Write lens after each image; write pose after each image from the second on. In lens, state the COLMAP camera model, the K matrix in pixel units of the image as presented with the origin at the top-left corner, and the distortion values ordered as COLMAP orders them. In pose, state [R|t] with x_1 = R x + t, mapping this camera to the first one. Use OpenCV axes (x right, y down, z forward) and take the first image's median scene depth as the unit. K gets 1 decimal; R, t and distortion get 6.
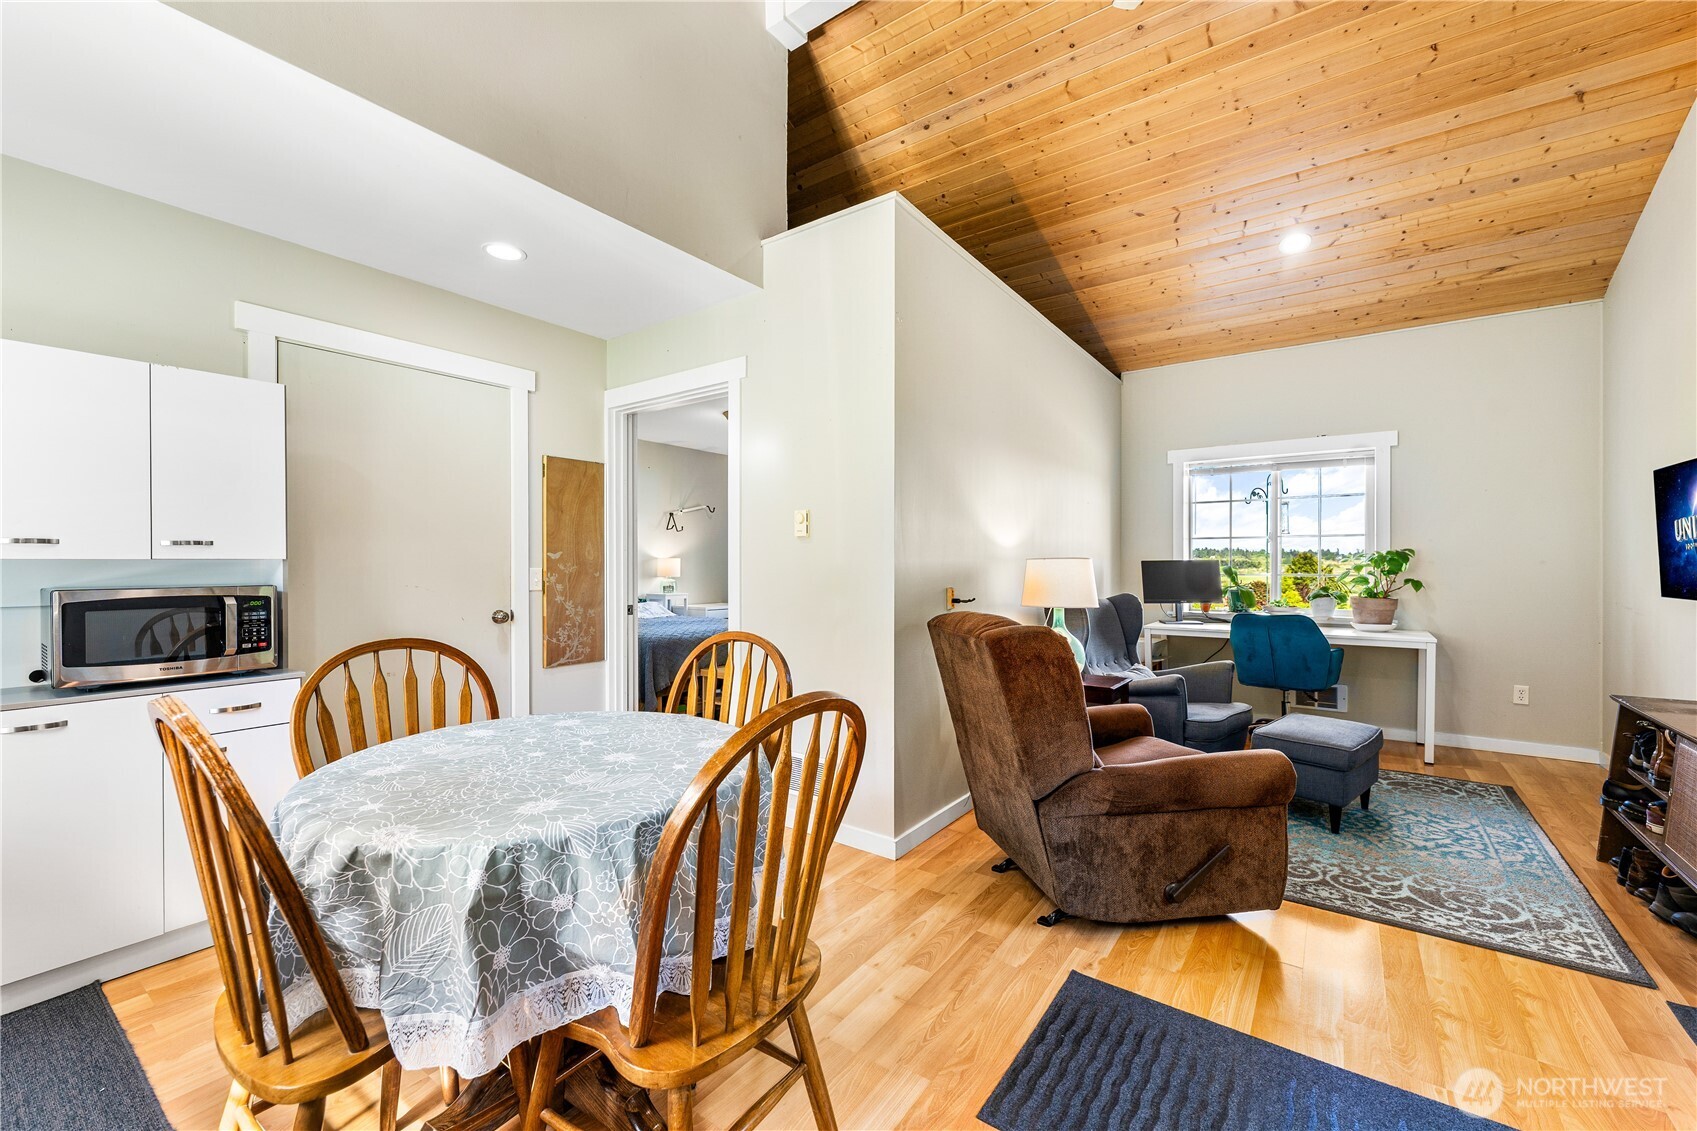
lens RADIAL K [[704.0, 0, 804.6], [0, 704.0, 561.9], [0, 0, 1]] dist [0.000881, -0.002582]
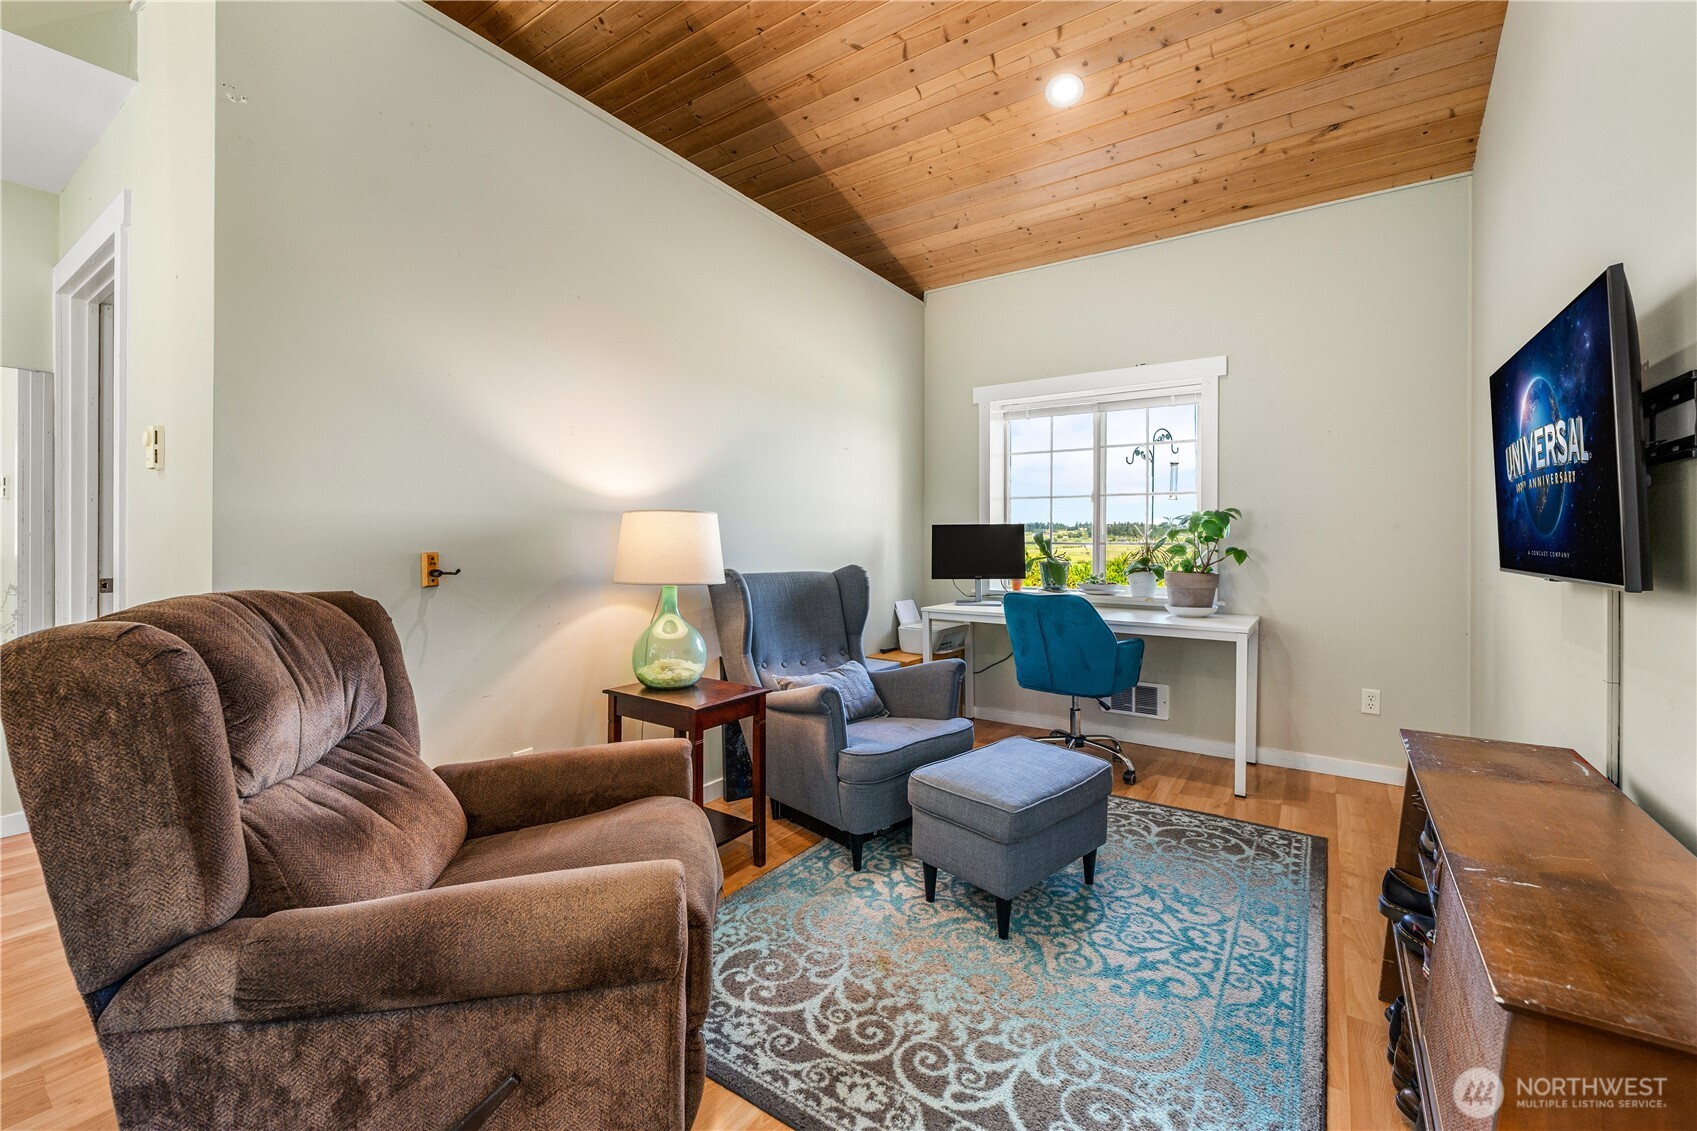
lens RADIAL K [[702.8, 0, 833.4], [0, 702.8, 536.5], [0, 0, 1]] dist [0.002093, 0.000001]
pose [[0.999416, 0.004630, 0.033862, 0.432884], [-0.004591, 0.999989, -0.001232, 0.016005], [-0.033868, 0.001076, 0.999426, 0.273108]]
